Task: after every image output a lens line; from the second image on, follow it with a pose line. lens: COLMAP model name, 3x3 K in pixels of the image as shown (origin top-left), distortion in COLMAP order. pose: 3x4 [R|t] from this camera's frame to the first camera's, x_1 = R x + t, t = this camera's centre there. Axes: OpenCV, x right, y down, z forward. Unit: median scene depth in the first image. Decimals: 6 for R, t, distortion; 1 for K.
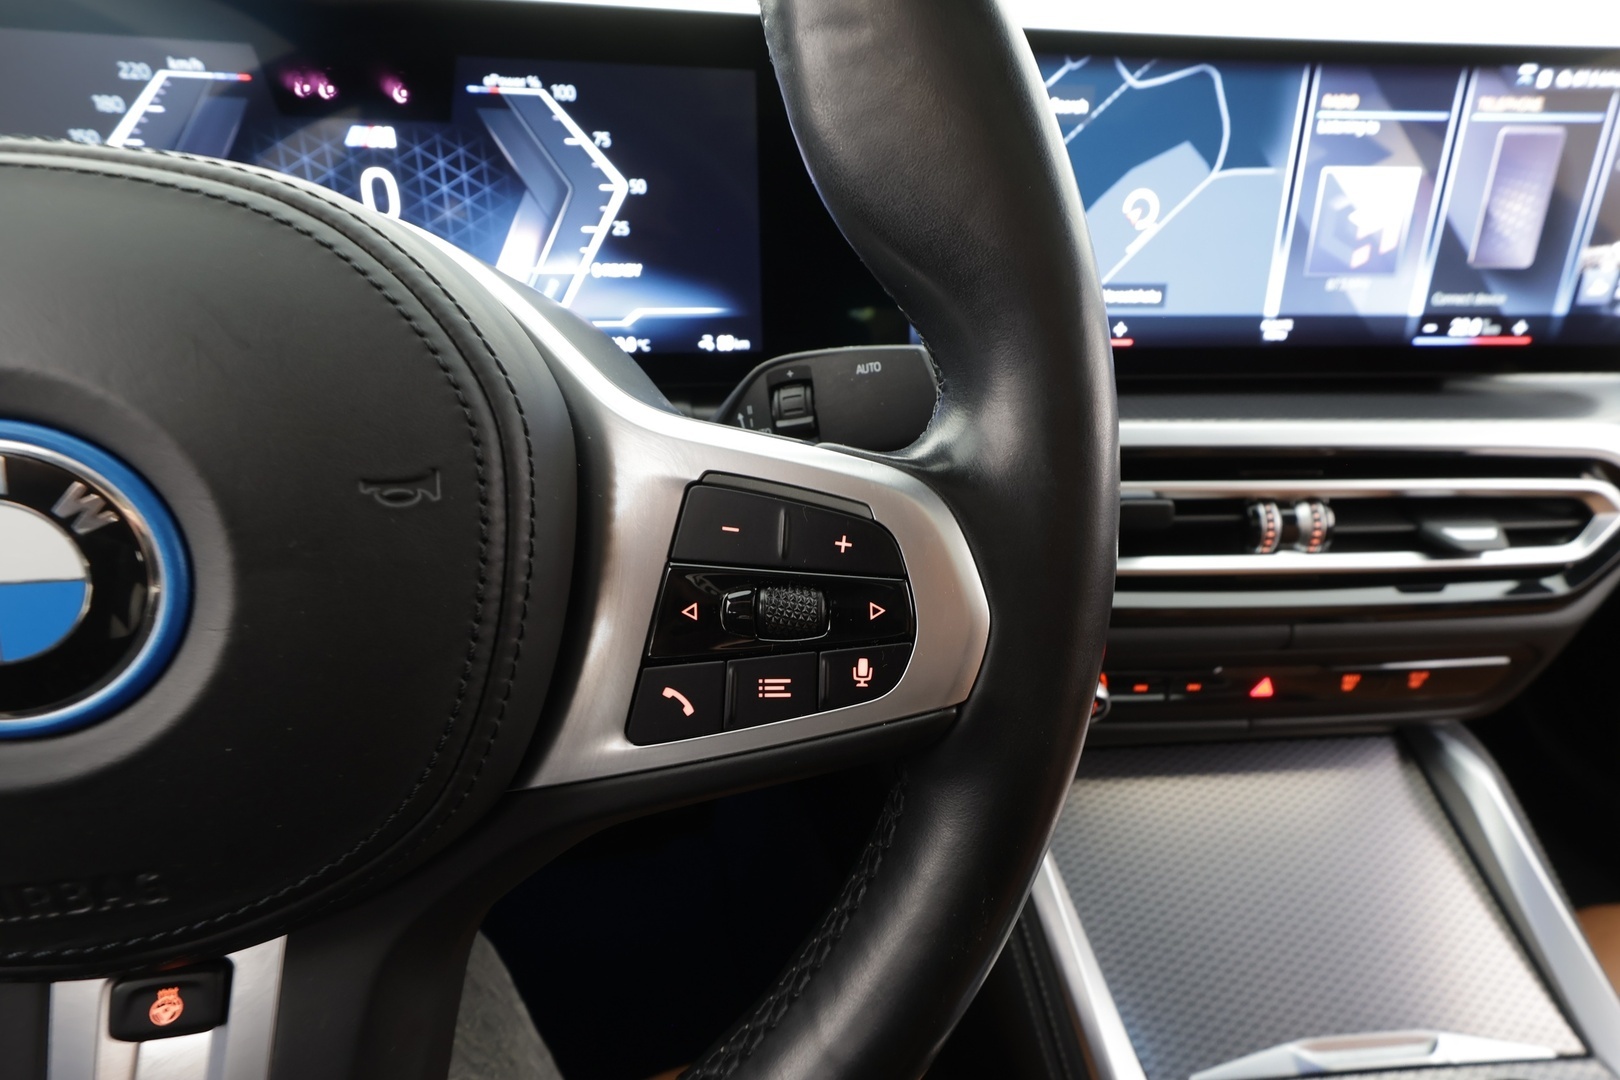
lens RADIAL K [[749.4, 0, 810.0], [0, 749.4, 540.0], [0, 0, 1]] dist [-0.004218, 0.000663]
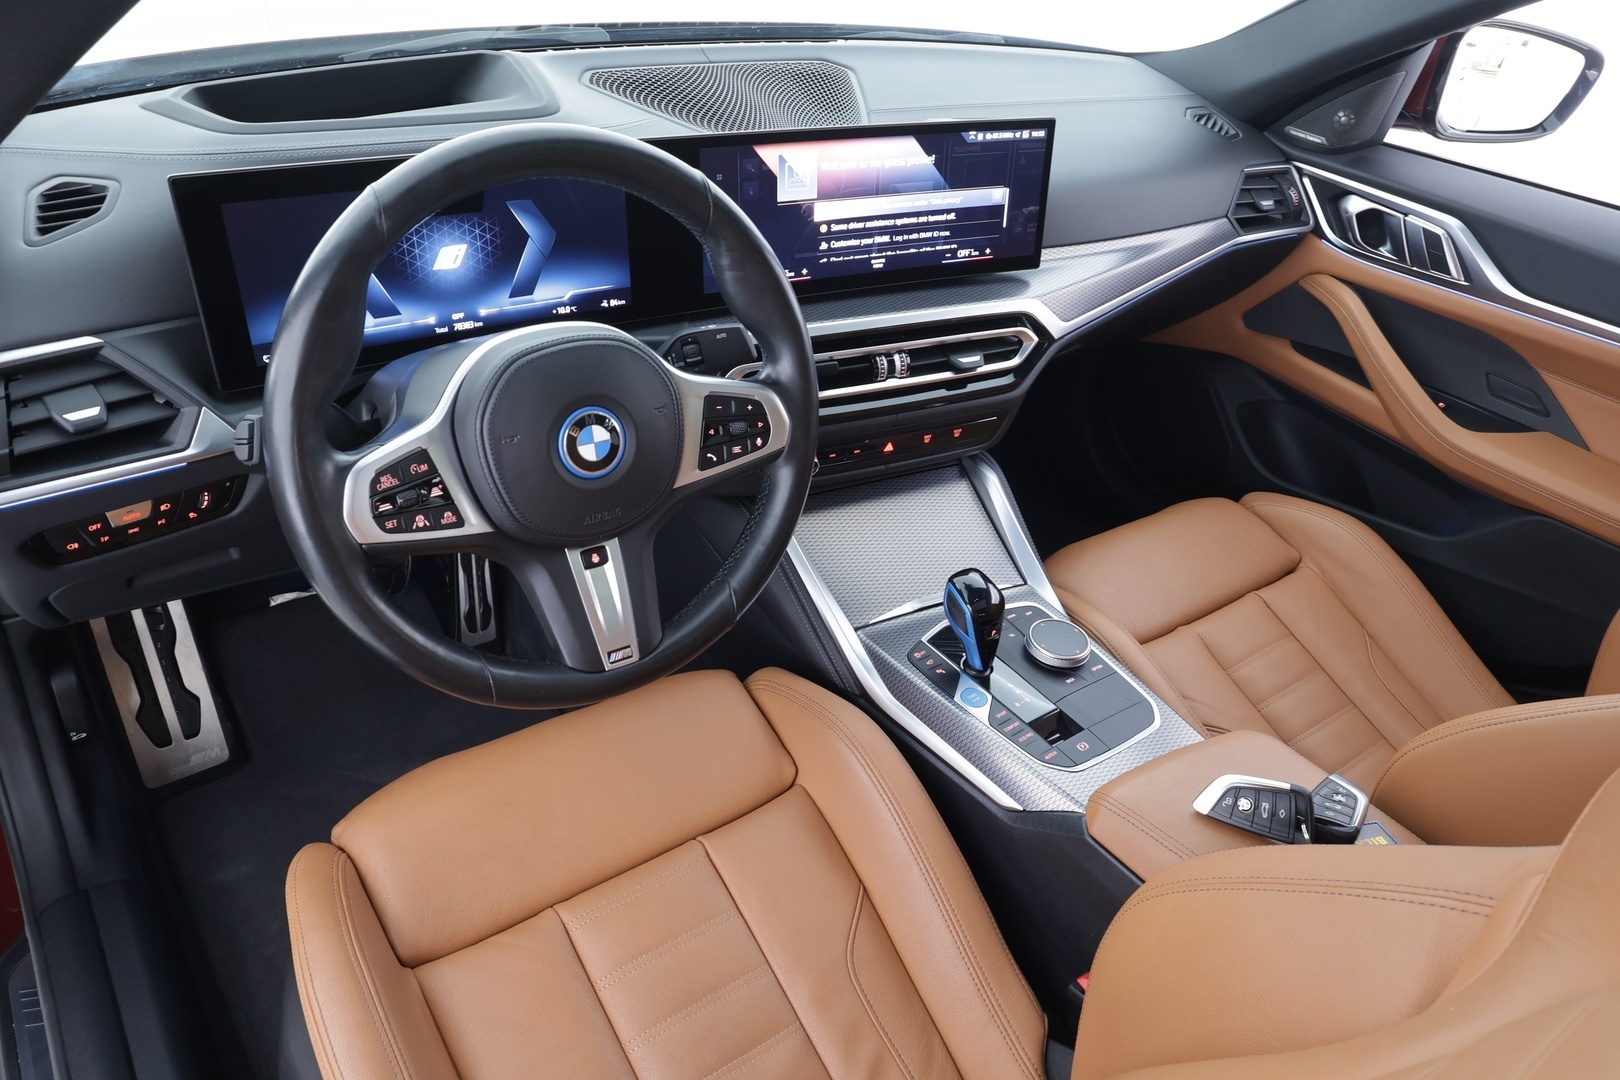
lens RADIAL K [[1109.1, 0, 810.0], [0, 1109.1, 540.0], [0, 0, 1]] dist [0.032957, -0.040783]
pose [[0.916820, -0.168631, 0.361945, -0.878086], [0.104586, 0.976217, 0.189901, -0.182020], [-0.385360, -0.136251, 0.912652, -2.072995]]
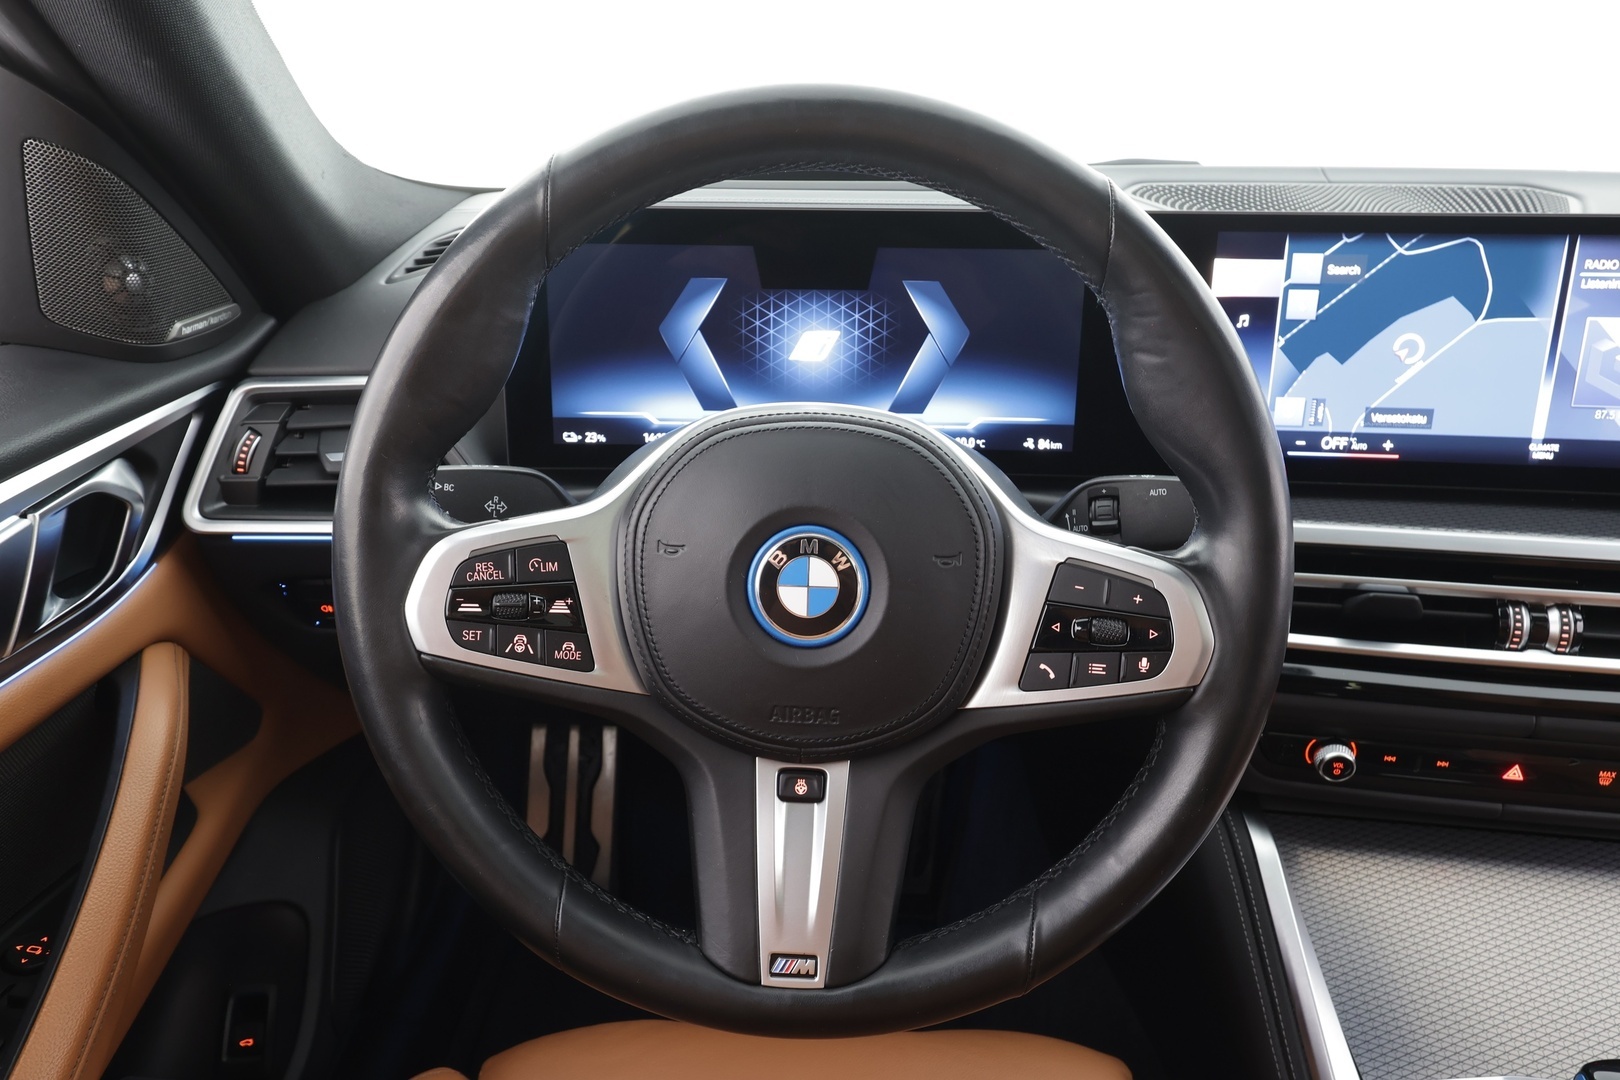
lens RADIAL K [[1109.1, 0, 810.0], [0, 1109.1, 540.0], [0, 0, 1]] dist [0.032957, -0.040783]
pose [[0.973540, 0.071584, -0.217015, -0.087932], [-0.084855, 0.995012, -0.052454, 0.037594], [0.212178, 0.069481, 0.974758, -1.051275]]
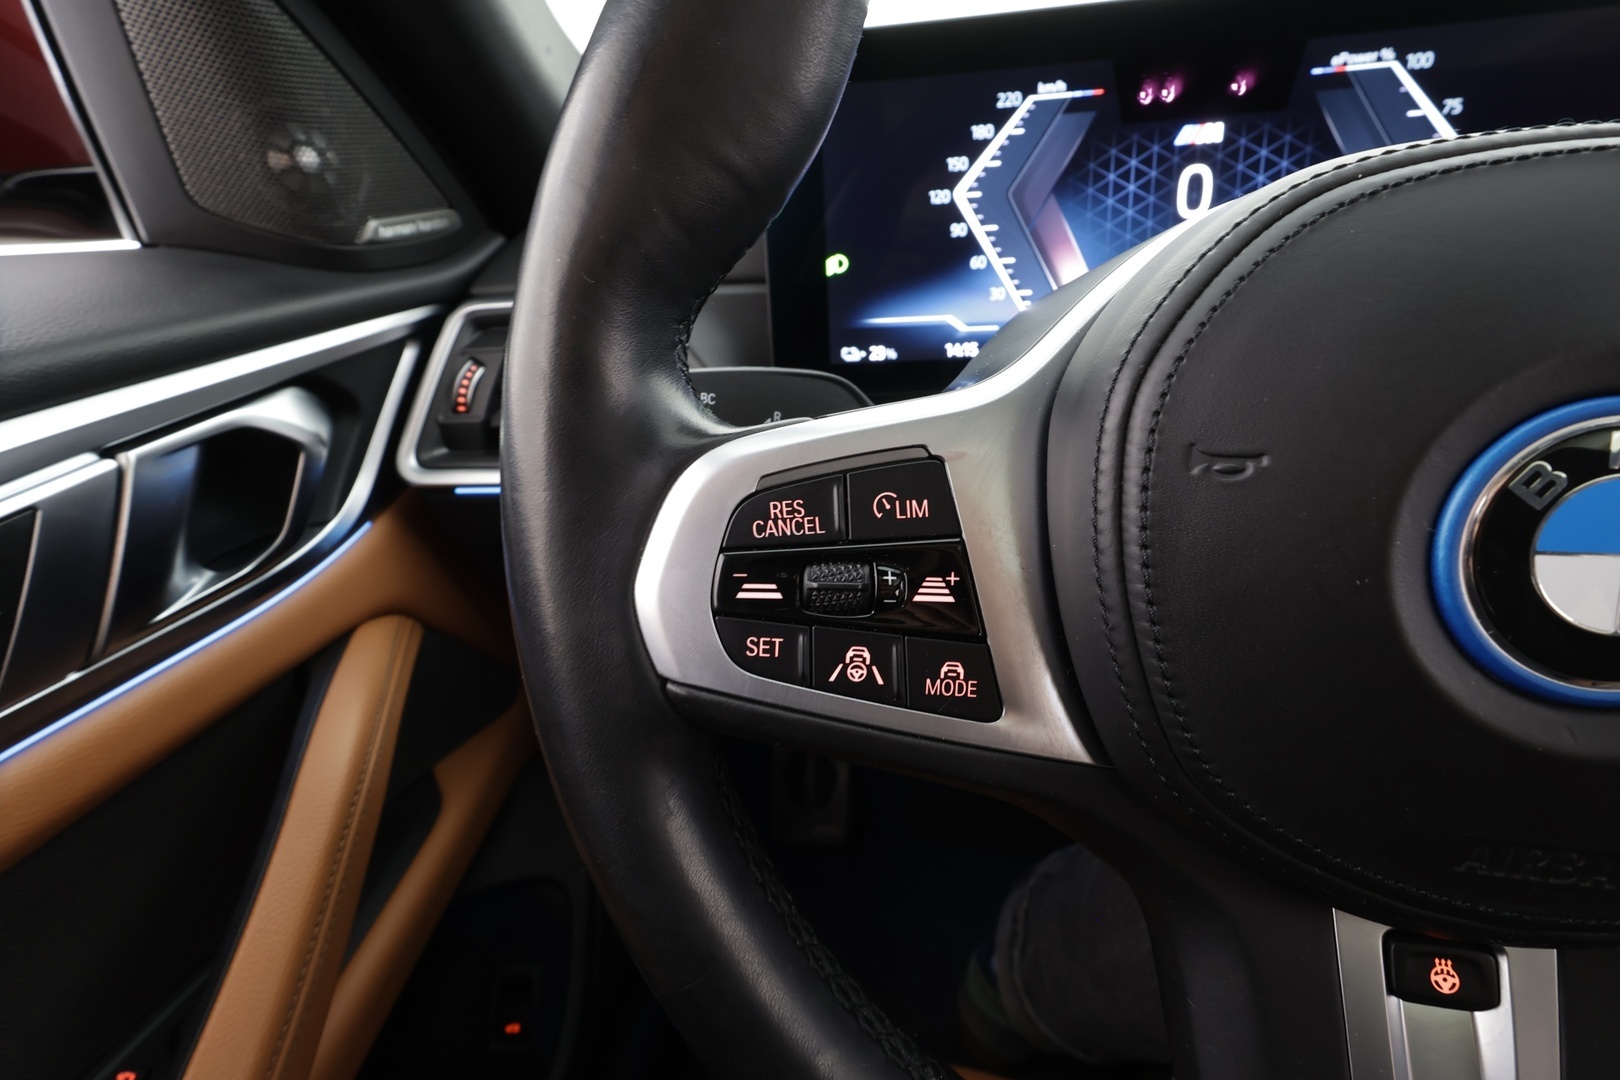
lens RADIAL K [[777.0, 0, 810.0], [0, 777.0, 540.0], [0, 0, 1]] dist [0.004044, 0.000206]
pose [[0.924034, 0.068606, -0.376103, -0.621418], [-0.074180, 0.997245, -0.000338, 0.050797], [0.375044, 0.028212, 0.926578, -0.162573]]
